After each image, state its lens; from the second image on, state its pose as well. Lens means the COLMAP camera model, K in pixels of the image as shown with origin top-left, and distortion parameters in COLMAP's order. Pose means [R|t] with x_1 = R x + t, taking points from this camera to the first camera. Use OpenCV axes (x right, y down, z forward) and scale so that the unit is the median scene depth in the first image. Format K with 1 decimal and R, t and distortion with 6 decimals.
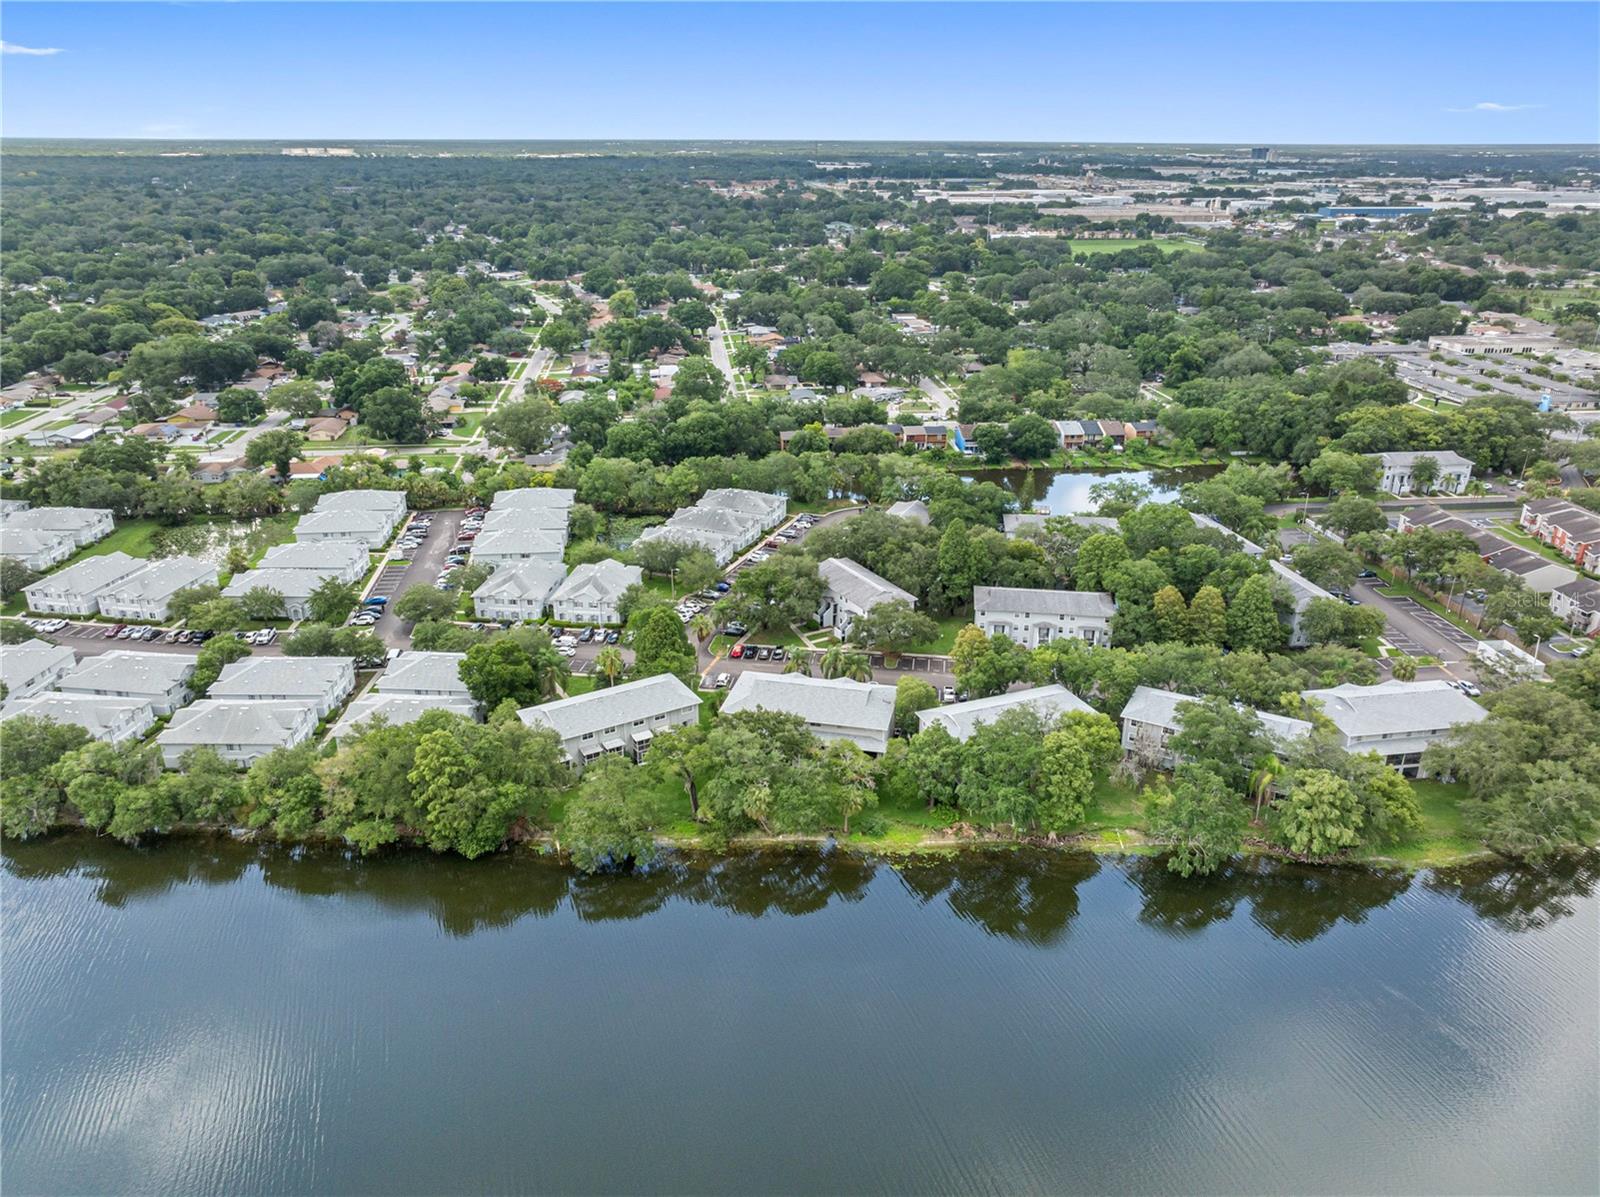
lens RADIAL K [[1138.9, 0, 792.0], [0, 1138.9, 551.2], [0, 0, 1]] dist [-0.015981, 0.019851]
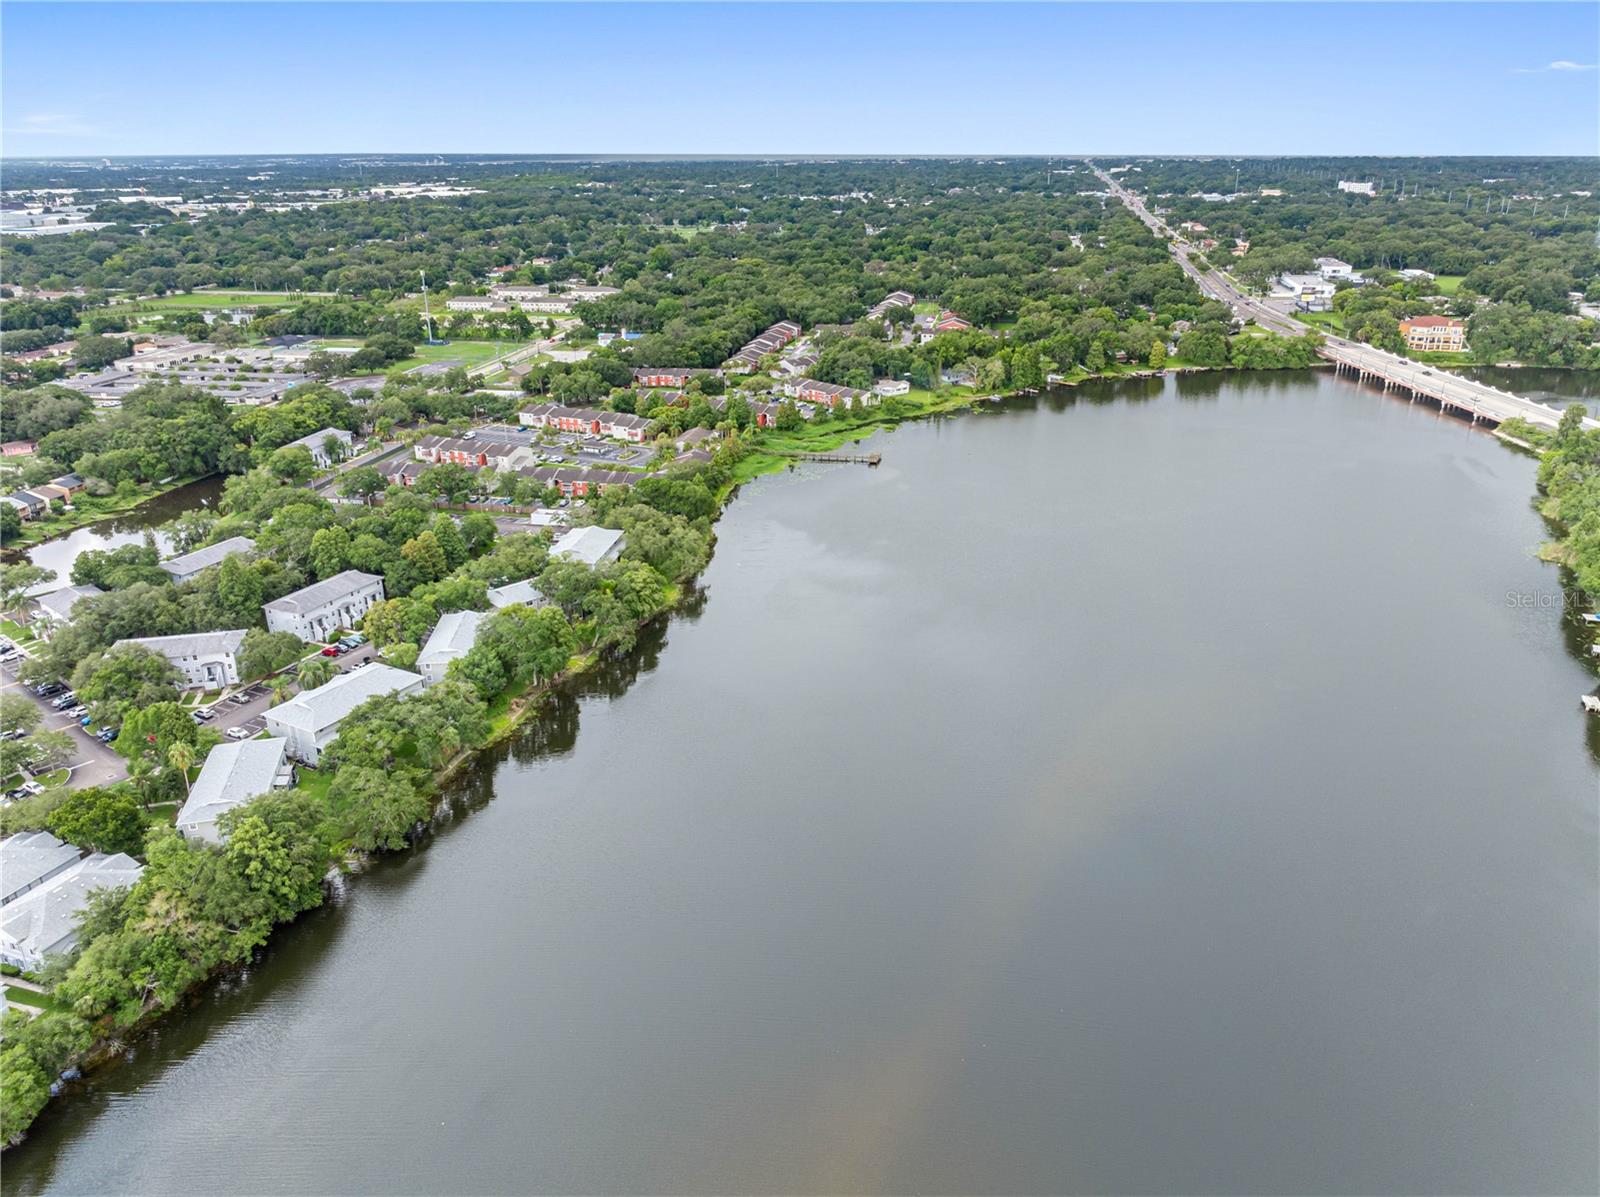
lens RADIAL K [[1138.9, 0, 793.0], [0, 1138.9, 596.4], [0, 0, 1]] dist [-0.015981, 0.019851]
pose [[0.316089, -0.357872, 0.878644, -0.883785], [0.339227, 0.907534, 0.247603, -0.105466], [-0.886009, 0.219795, 0.408261, 0.070662]]
